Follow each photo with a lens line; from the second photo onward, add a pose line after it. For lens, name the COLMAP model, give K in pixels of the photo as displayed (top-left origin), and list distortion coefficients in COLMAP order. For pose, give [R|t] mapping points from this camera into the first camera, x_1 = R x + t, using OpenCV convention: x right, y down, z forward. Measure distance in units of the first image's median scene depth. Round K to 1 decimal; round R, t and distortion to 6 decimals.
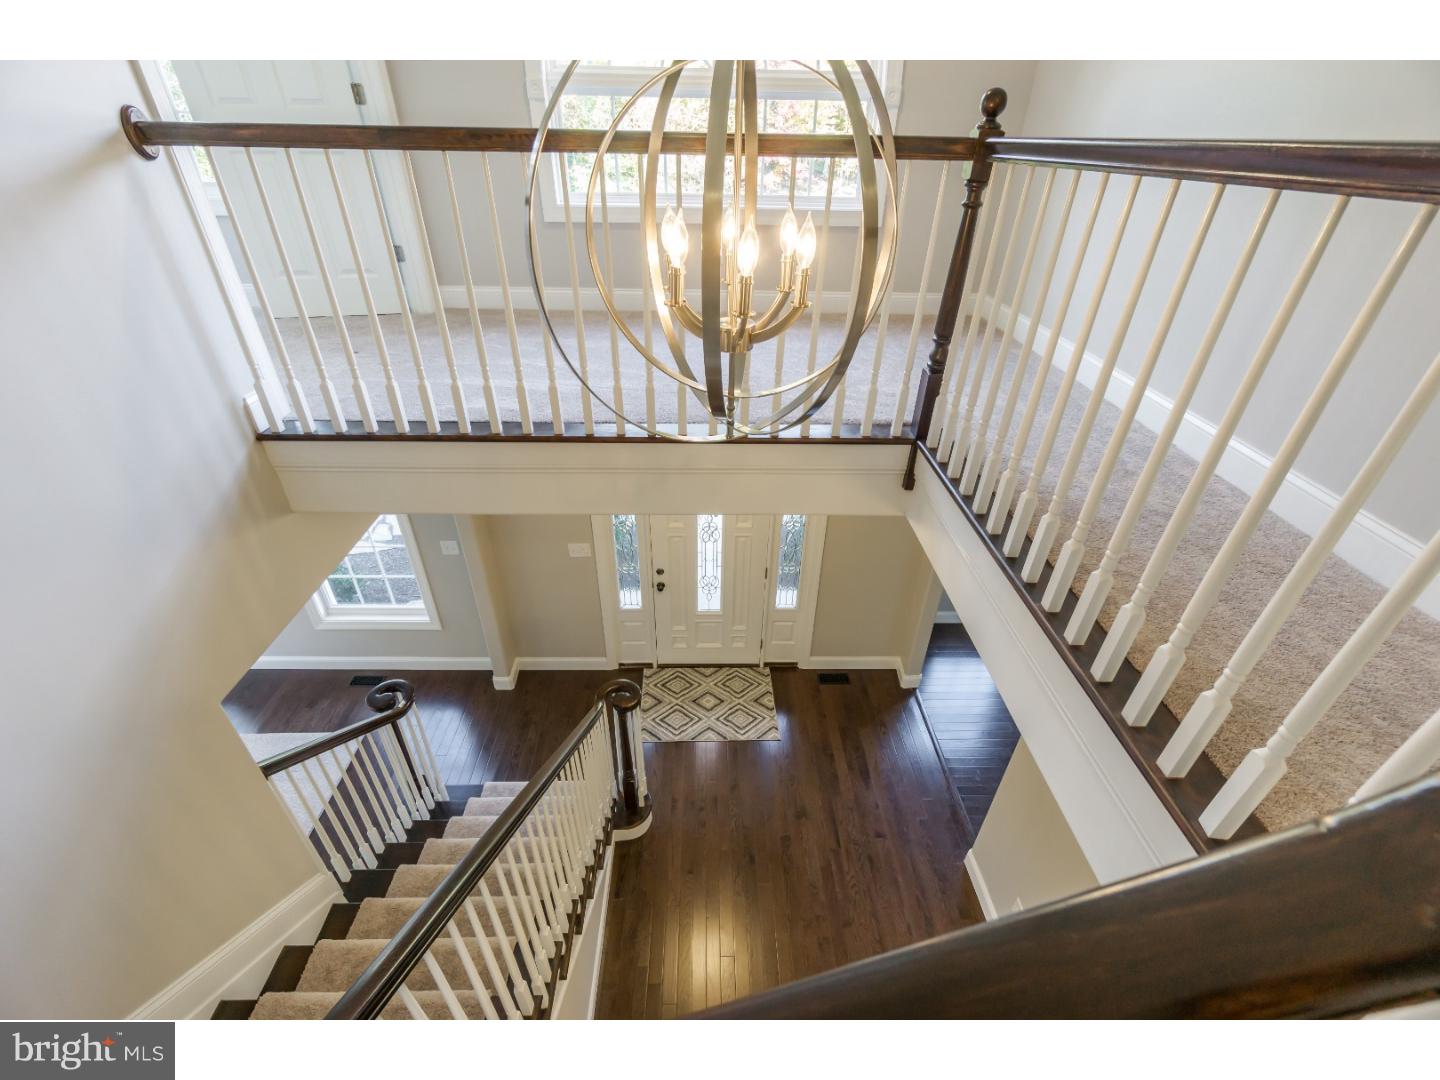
lens RADIAL K [[619.4, 0, 711.6], [0, 619.4, 540.0], [0, 0, 1]] dist [-0.004614, -0.000749]
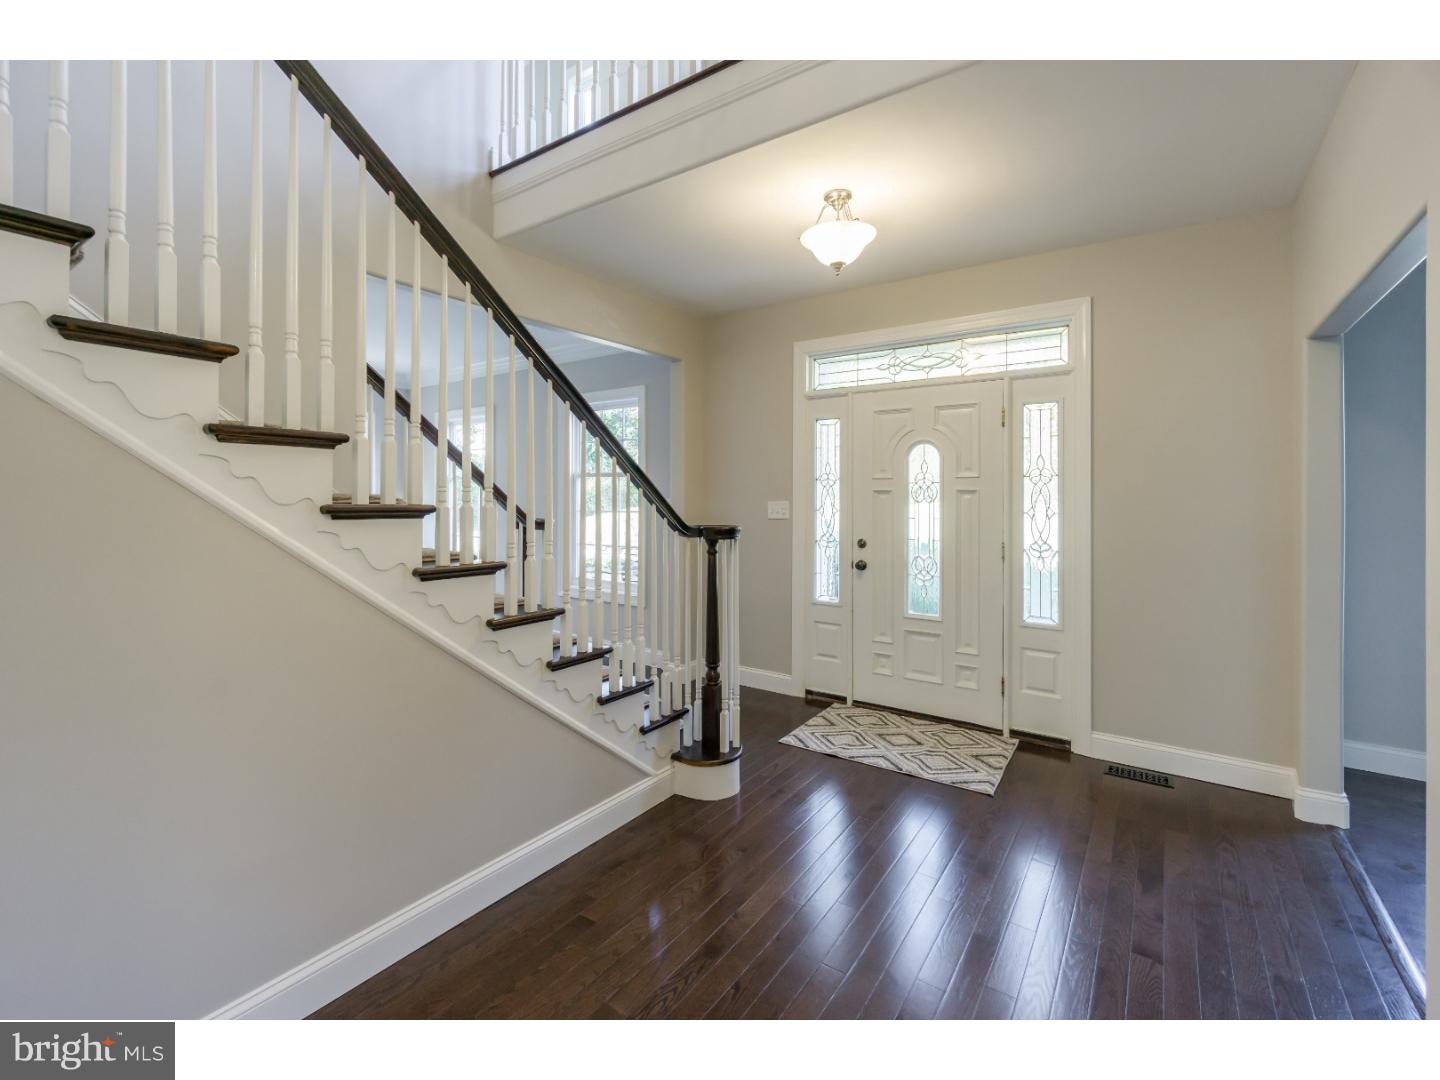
lens RADIAL K [[619.4, 0, 723.3], [0, 619.4, 528.7], [0, 0, 1]] dist [-0.004614, -0.000749]
pose [[0.802920, -0.004992, -0.596066, 0.244888], [-0.324196, 0.835481, -0.443699, 0.433892], [0.500216, 0.549497, 0.669206, 0.332508]]
